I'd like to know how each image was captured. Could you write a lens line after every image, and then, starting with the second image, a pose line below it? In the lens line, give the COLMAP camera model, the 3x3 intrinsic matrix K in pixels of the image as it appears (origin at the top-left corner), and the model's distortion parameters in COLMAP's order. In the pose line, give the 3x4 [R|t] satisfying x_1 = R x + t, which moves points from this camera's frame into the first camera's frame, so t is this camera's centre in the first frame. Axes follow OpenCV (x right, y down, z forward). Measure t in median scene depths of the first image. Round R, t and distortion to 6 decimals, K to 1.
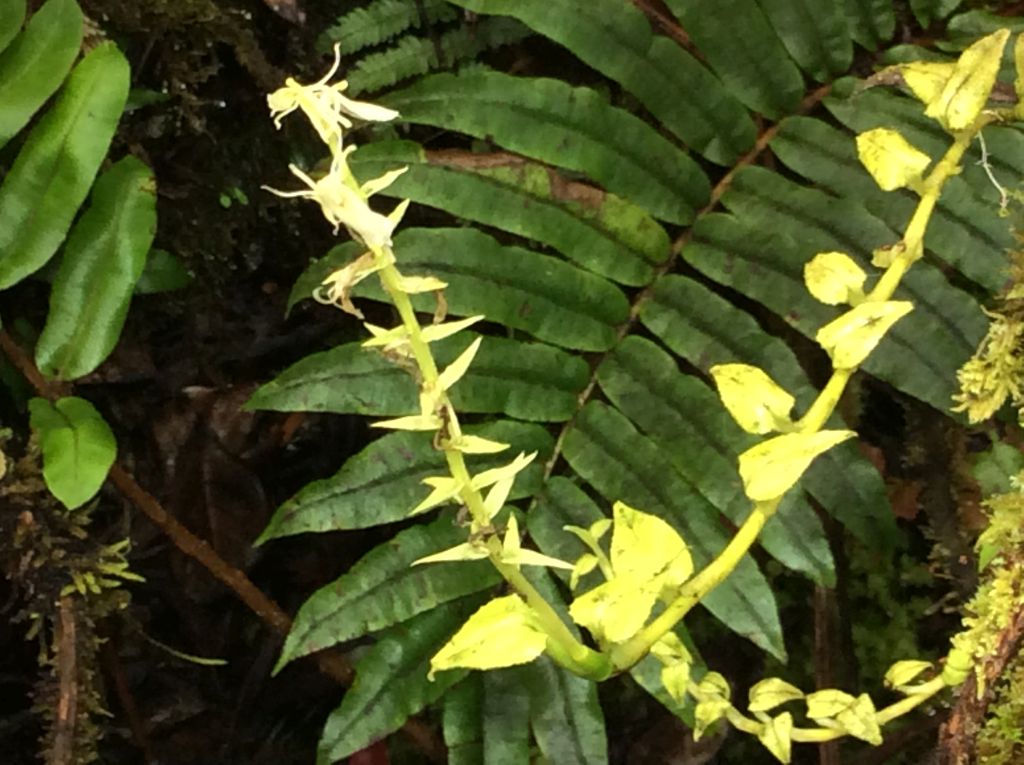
lens RADIAL K [[3136.0, 0, 512.0], [0, 3136.0, 382.5], [0, 0, 1]] dist [0.359660, -0.491864]
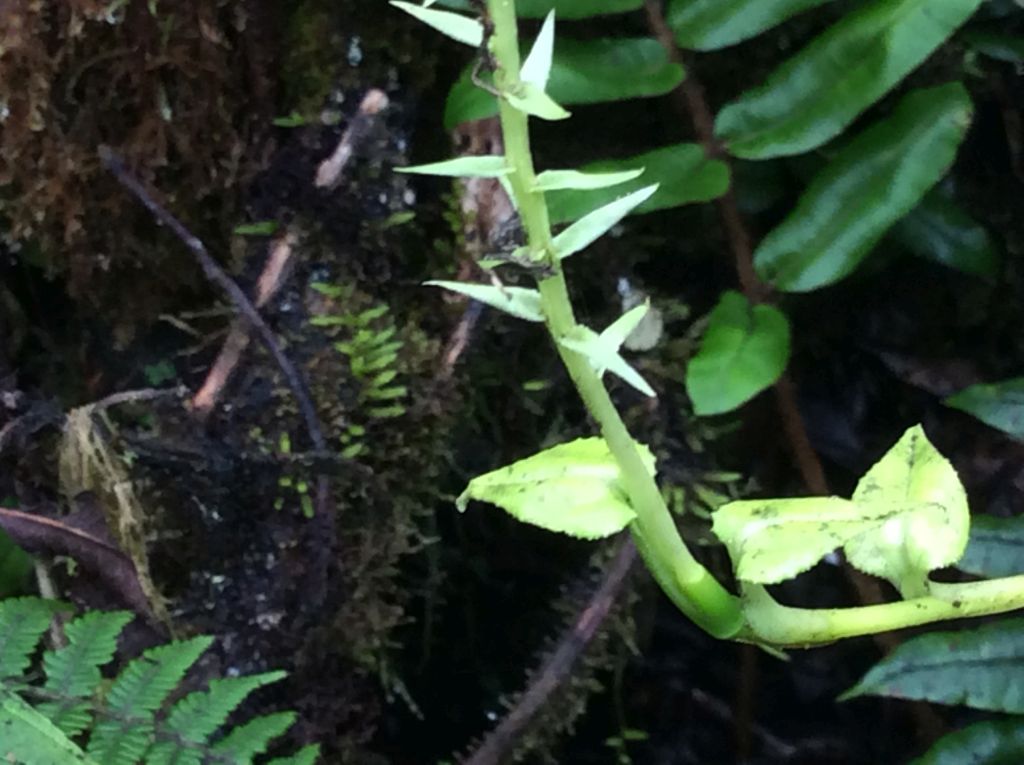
lens RADIAL K [[3235.6, 0, 512.0], [0, 3235.6, 382.5], [0, 0, 1]] dist [0.034523, -0.829471]
pose [[0.866720, 0.406892, -0.288506, 0.063790], [-0.412878, 0.909782, 0.042750, 0.015488], [0.279872, 0.082065, 0.956523, 0.149778]]
